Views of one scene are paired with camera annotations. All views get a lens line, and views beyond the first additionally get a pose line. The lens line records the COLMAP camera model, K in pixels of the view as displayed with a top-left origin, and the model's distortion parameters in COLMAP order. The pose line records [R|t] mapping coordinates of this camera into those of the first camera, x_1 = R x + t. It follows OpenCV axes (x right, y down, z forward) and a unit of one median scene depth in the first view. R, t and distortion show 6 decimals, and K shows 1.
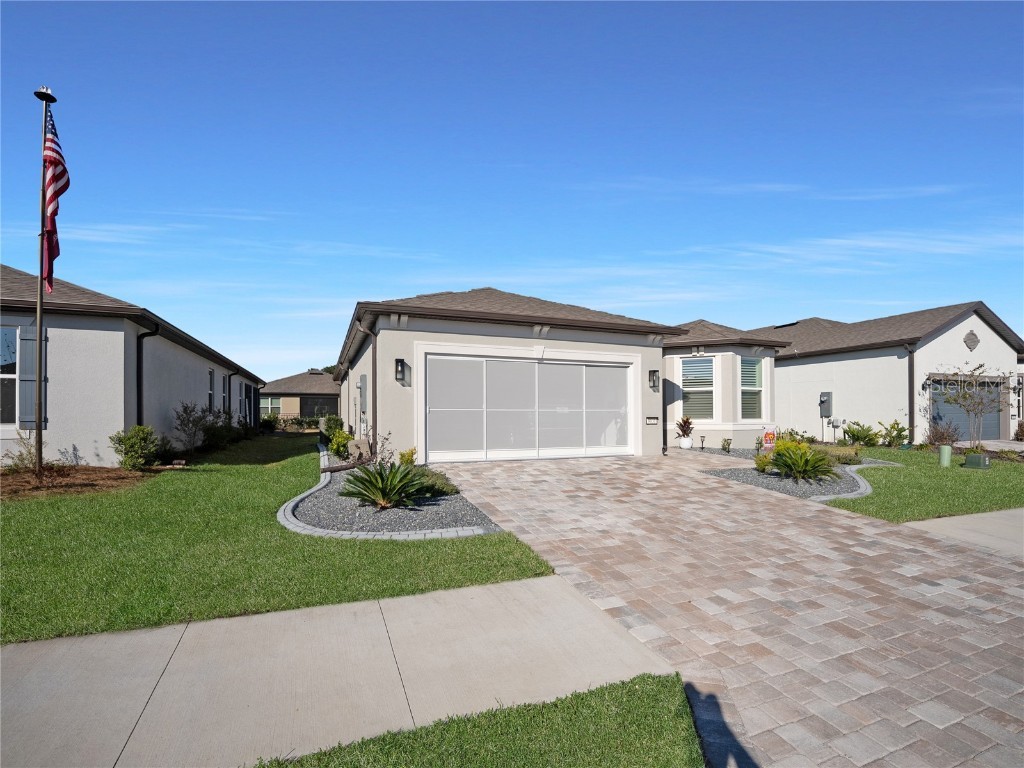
lens RADIAL K [[475.8, 0, 511.1], [0, 475.8, 398.5], [0, 0, 1]] dist [-0.025547, 0.000251]
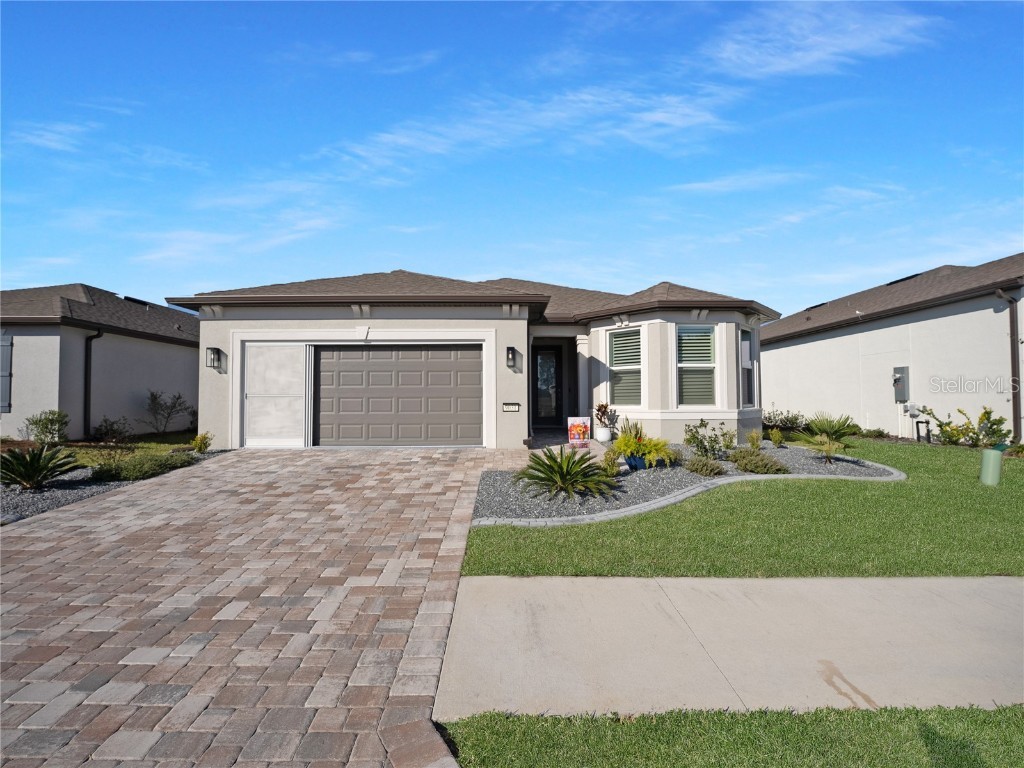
lens RADIAL K [[459.8, 0, 512.0], [0, 459.8, 384.0], [0, 0, 1]] dist [-0.021657, 0.000733]
pose [[0.931908, -0.014764, -0.362395, 0.602747], [0.015187, 0.999883, -0.001682, 0.006857], [0.362378, -0.003936, 0.932023, 0.243667]]
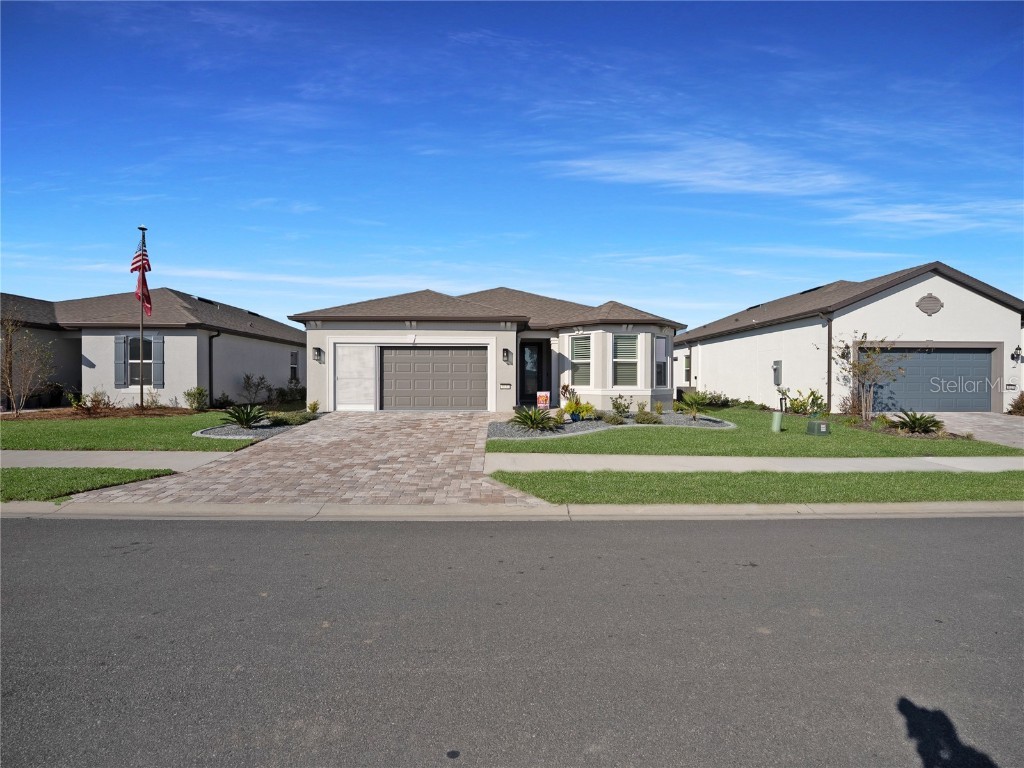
lens RADIAL K [[459.8, 0, 512.0], [0, 459.8, 384.0], [0, 0, 1]] dist [-0.021657, 0.000733]
pose [[0.937167, 0.005953, -0.348830, 0.776867], [0.008000, 0.999225, 0.038547, -0.009948], [0.348789, -0.038916, 0.936393, -0.209896]]
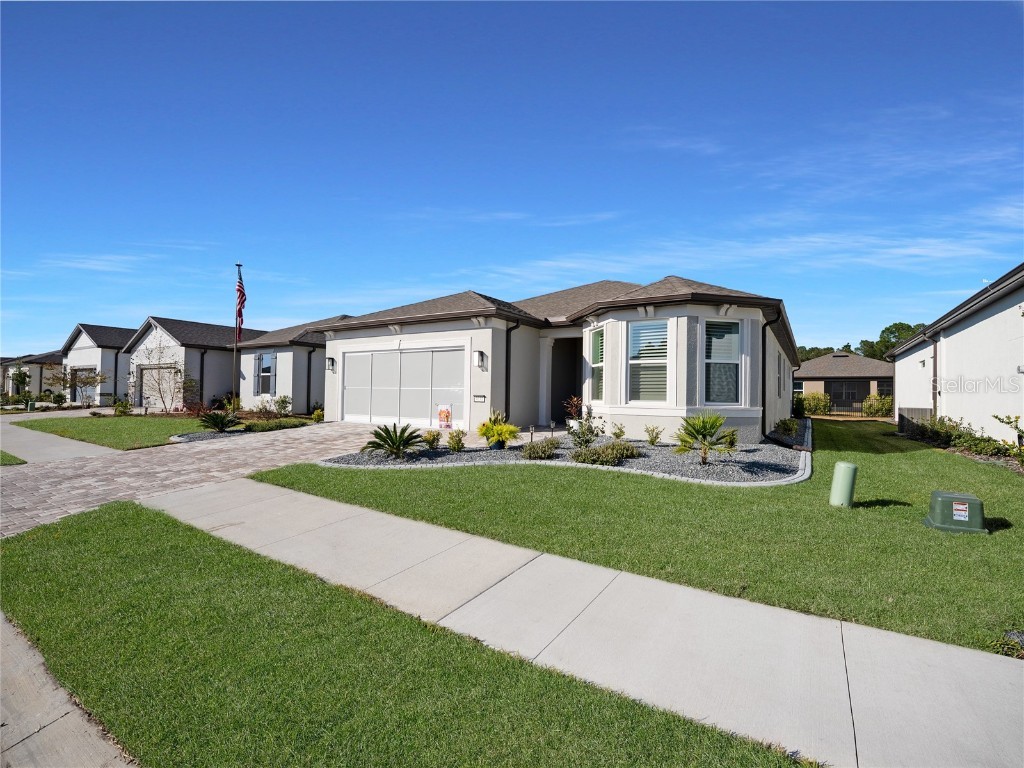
lens RADIAL K [[463.5, 0, 513.3], [0, 463.5, 386.4], [0, 0, 1]] dist [0.002689, 0.000079]
pose [[0.578718, -0.003712, -0.815519, 1.198854], [0.009836, 0.999949, 0.002429, 0.017531], [0.815468, -0.009427, 0.578725, 0.469500]]
